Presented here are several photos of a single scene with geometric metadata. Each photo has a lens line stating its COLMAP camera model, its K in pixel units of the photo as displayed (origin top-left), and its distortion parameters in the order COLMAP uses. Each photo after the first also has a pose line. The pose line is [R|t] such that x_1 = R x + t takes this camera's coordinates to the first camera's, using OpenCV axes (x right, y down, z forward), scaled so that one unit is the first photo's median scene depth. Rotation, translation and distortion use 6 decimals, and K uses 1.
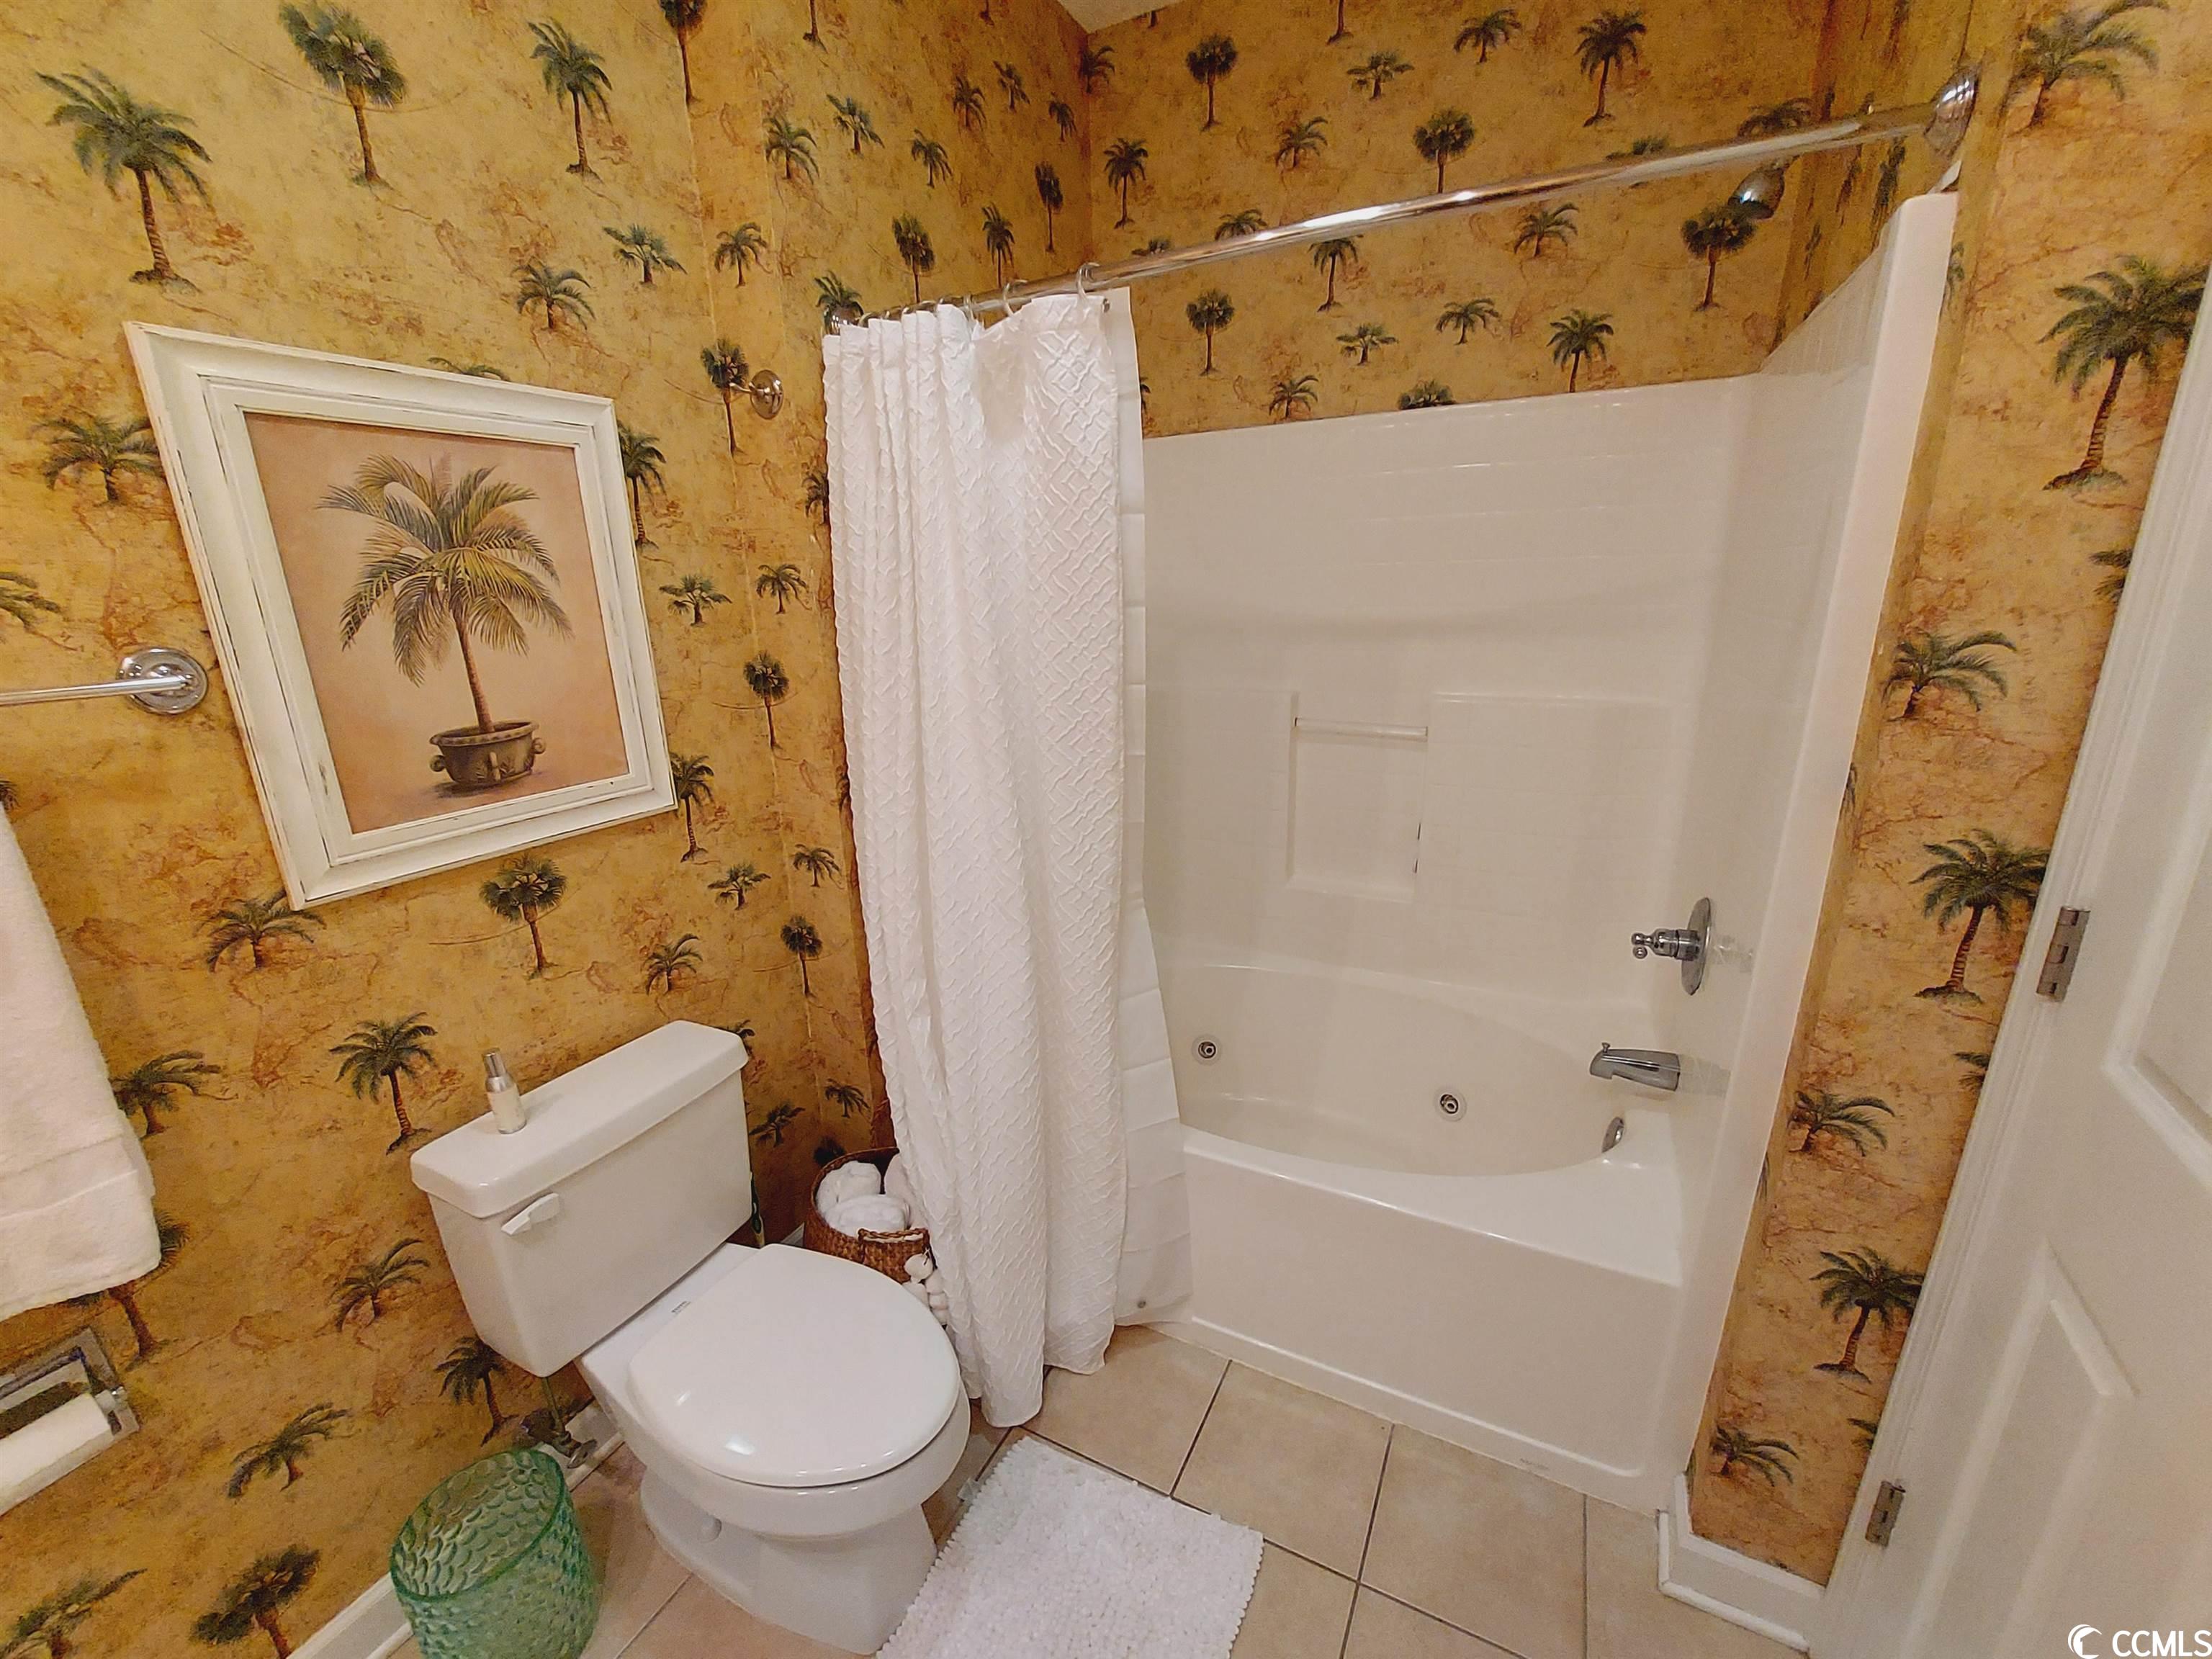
lens RADIAL K [[882.1, 0, 1094.3], [0, 882.1, 844.6], [0, 0, 1]] dist [-0.019801, -0.000091]
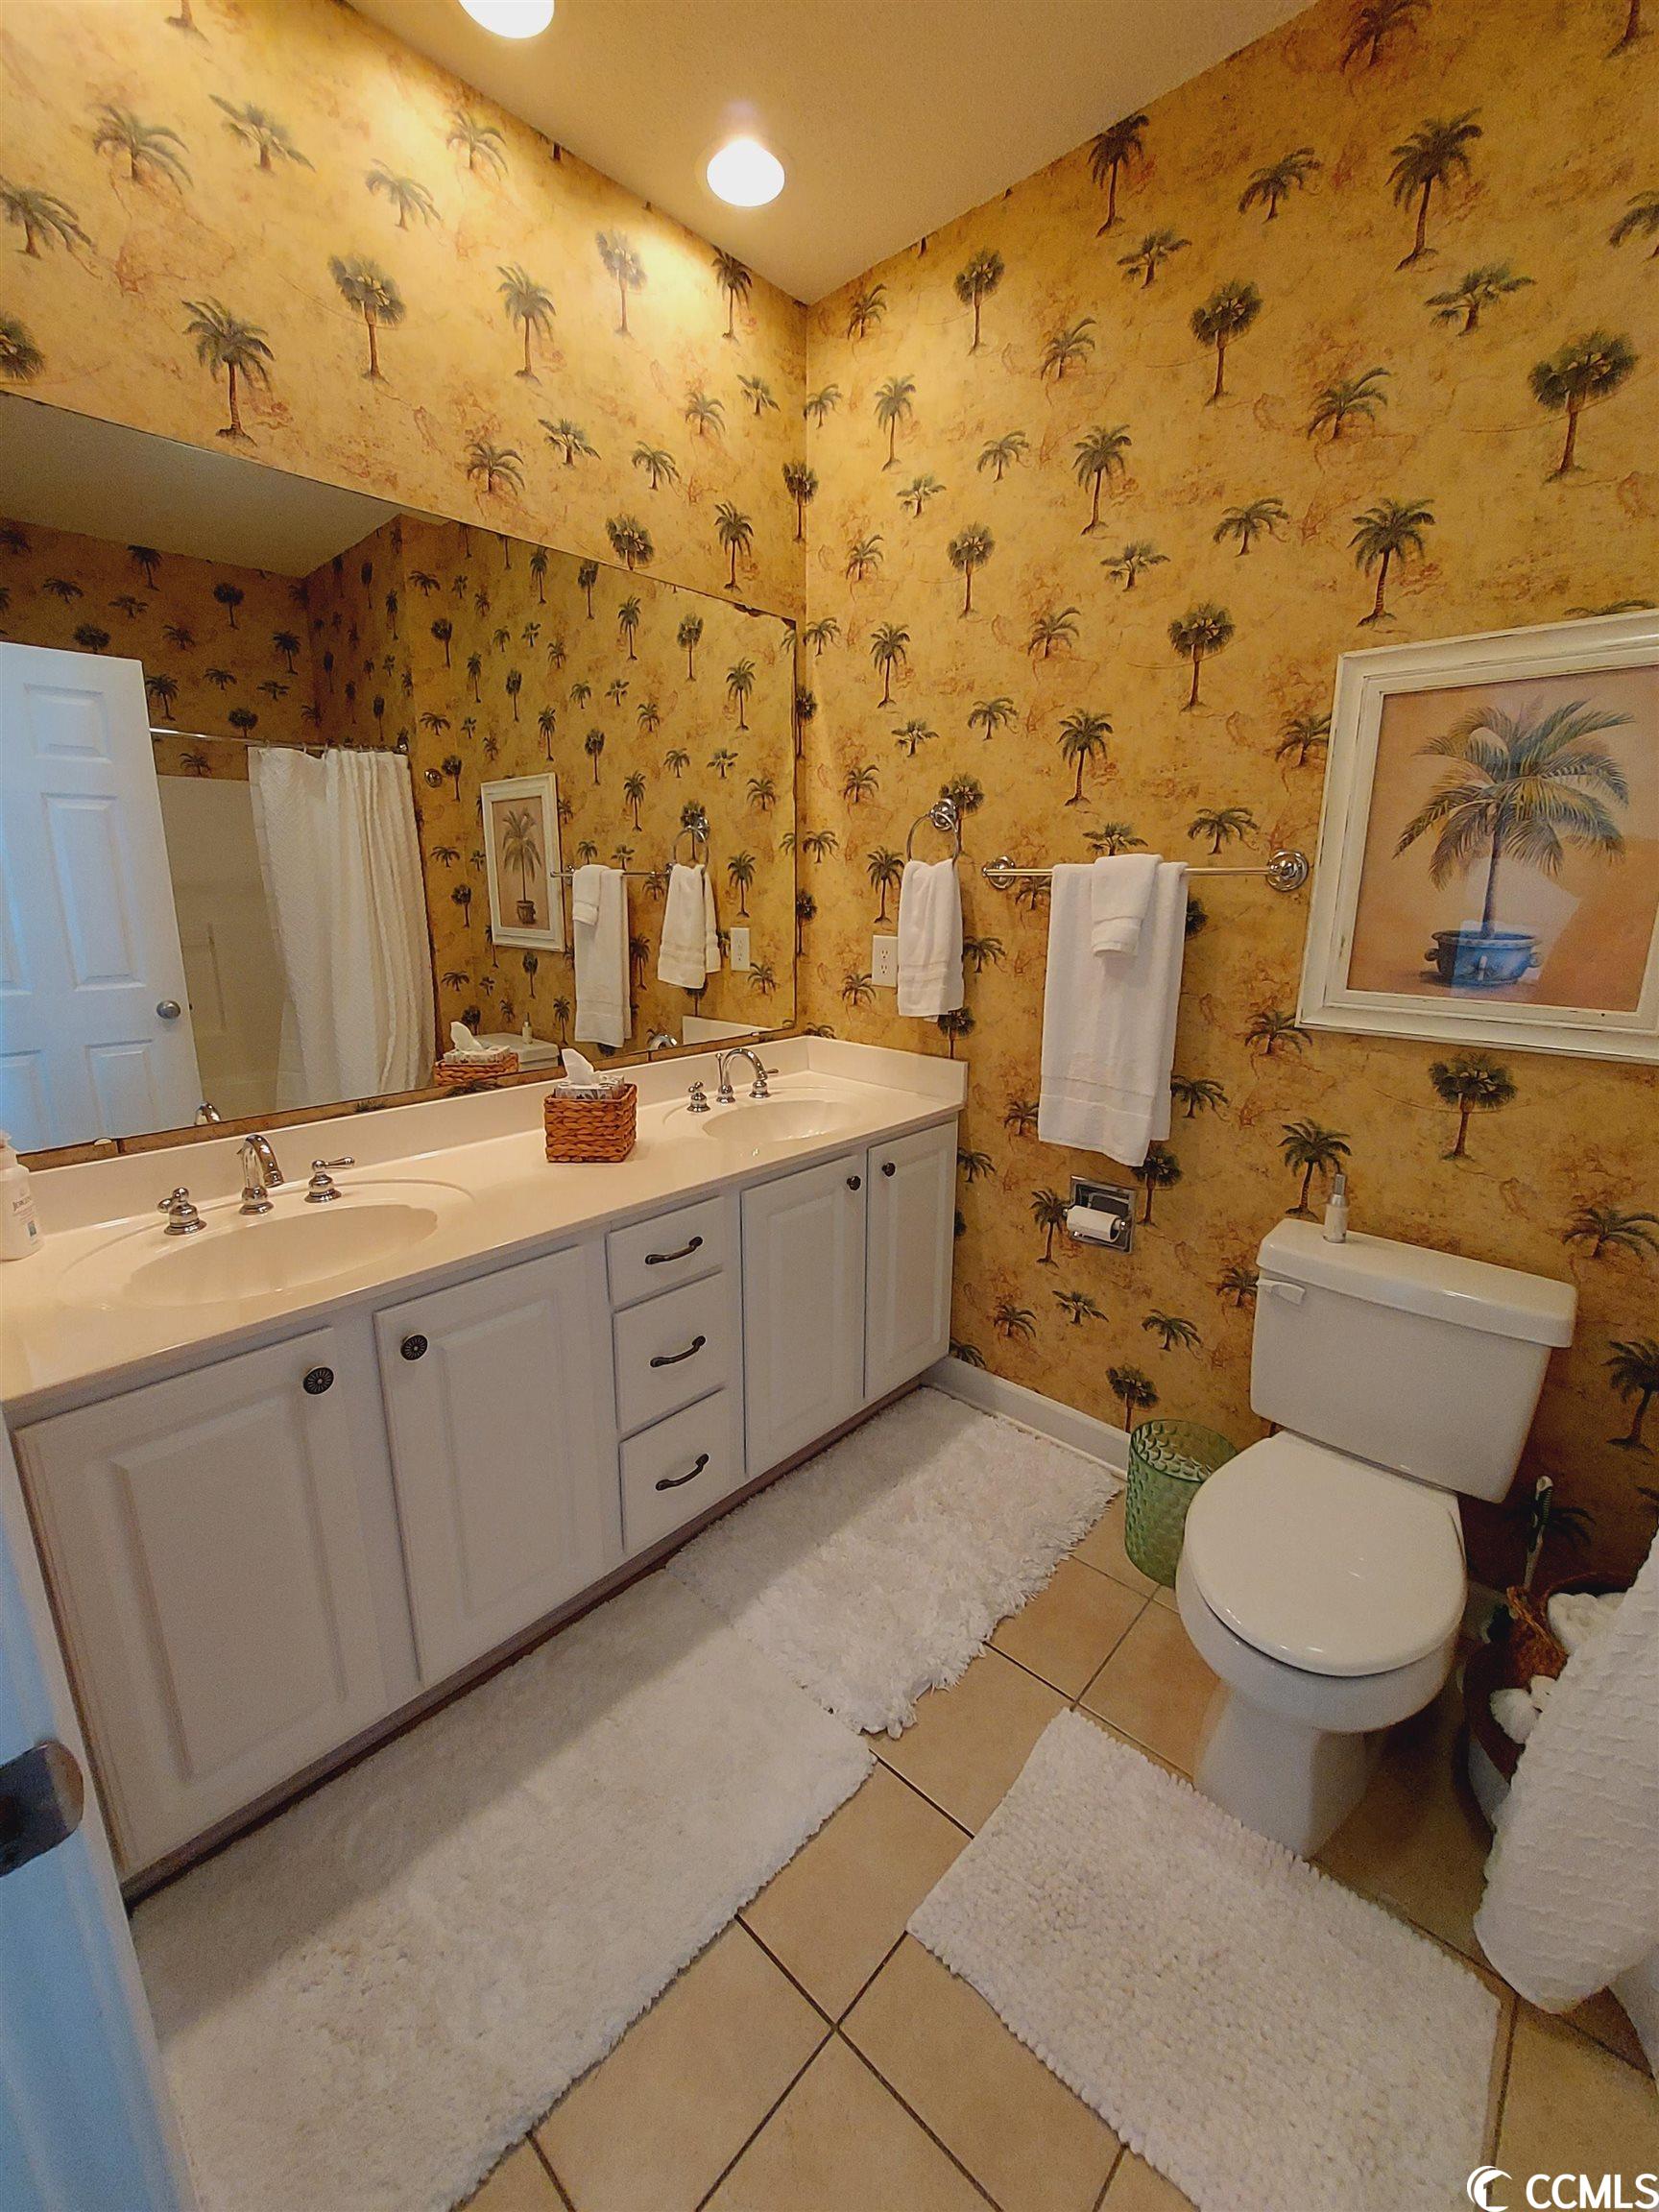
lens RADIAL K [[880.7, 0, 819.9], [0, 880.7, 1090.2], [0, 0, 1]] dist [-0.021590, 0.000074]
pose [[-0.260762, 0.245513, -0.933663, 0.699586], [-0.269846, 0.910038, 0.314666, -0.074943], [0.926923, 0.333998, -0.171053, 0.482007]]
